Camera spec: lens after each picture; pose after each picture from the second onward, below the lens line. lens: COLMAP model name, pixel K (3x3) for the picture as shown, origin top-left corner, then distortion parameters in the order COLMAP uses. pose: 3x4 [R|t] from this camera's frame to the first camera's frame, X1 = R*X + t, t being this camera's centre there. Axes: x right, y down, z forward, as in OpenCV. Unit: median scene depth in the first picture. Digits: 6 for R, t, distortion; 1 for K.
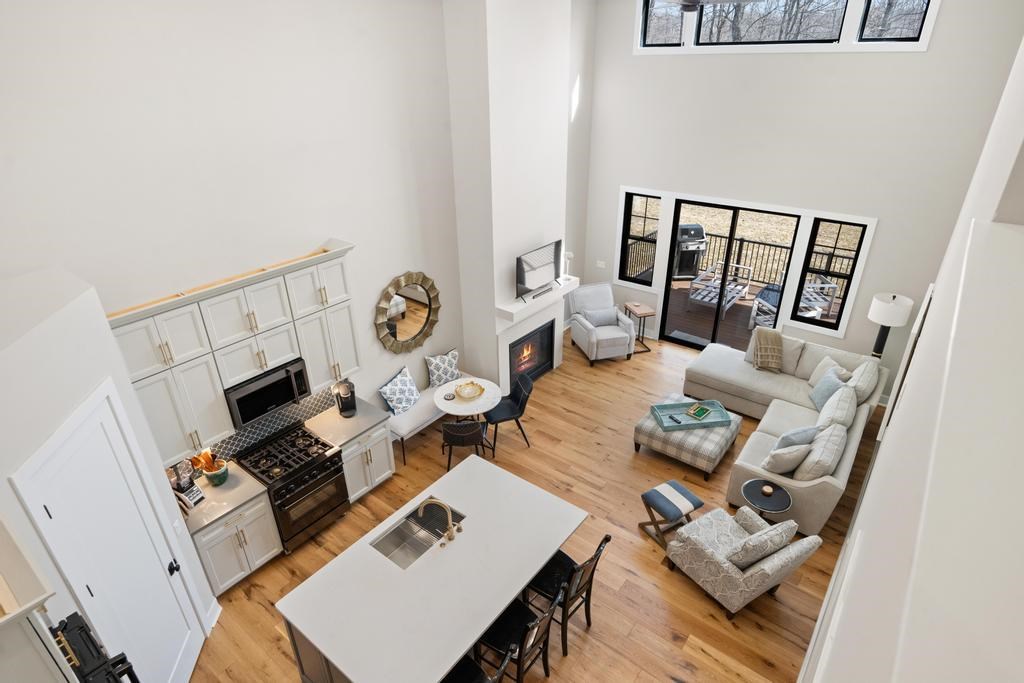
lens RADIAL K [[562.4, 0, 506.1], [0, 562.4, 340.4], [0, 0, 1]] dist [0.001393, -0.000005]
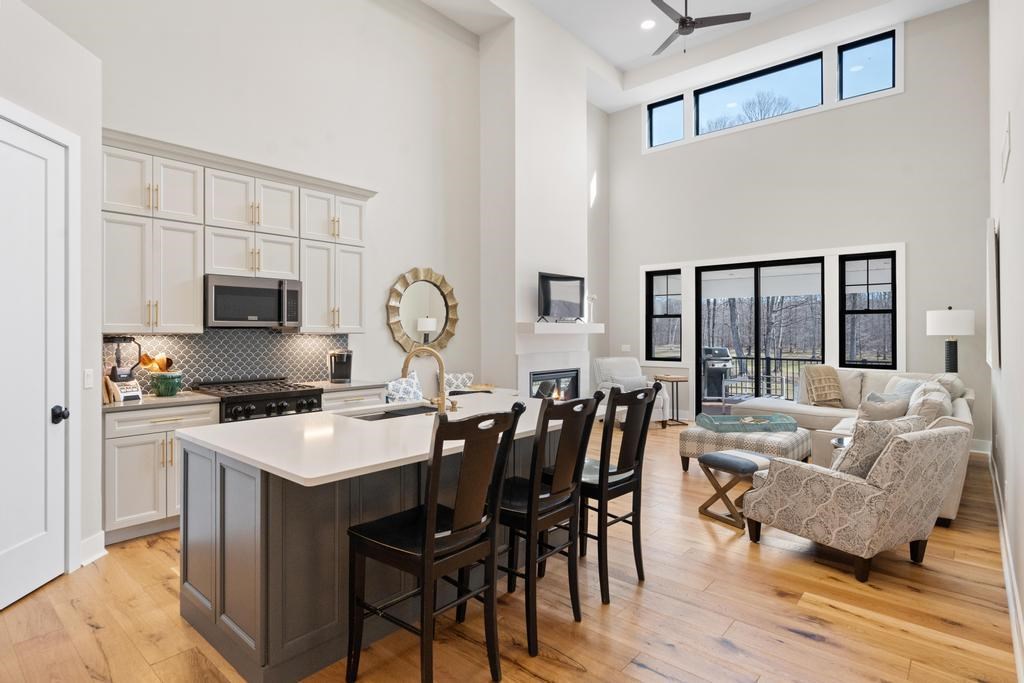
lens RADIAL K [[529.5, 0, 510.9], [0, 529.5, 327.6], [0, 0, 1]] dist [-0.000467, 0.001069]
pose [[0.998782, 0.015589, -0.046812, 0.014622], [-0.035566, 0.885062, -0.464112, 0.369196], [0.034196, 0.465212, 0.884539, 0.220604]]
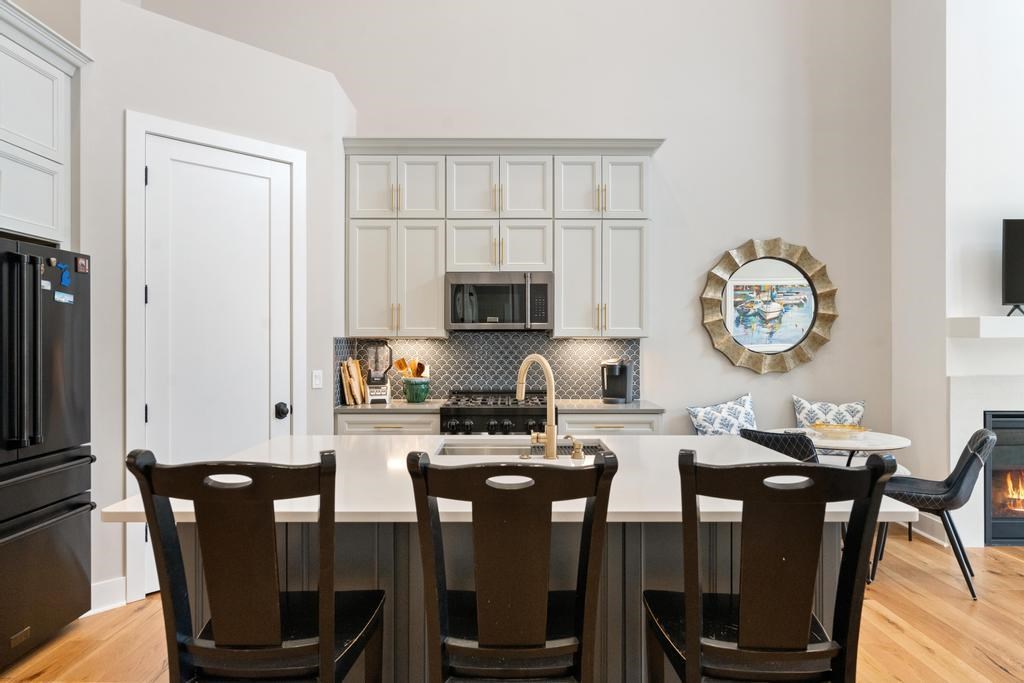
lens RADIAL K [[629.3, 0, 511.8], [0, 629.3, 340.3], [0, 0, 1]] dist [-0.000331, 0.001187]
pose [[0.624972, 0.013542, -0.780530, 0.186262], [-0.366261, 0.888058, -0.277859, 0.272191], [0.689393, 0.459532, 0.559972, 0.417285]]
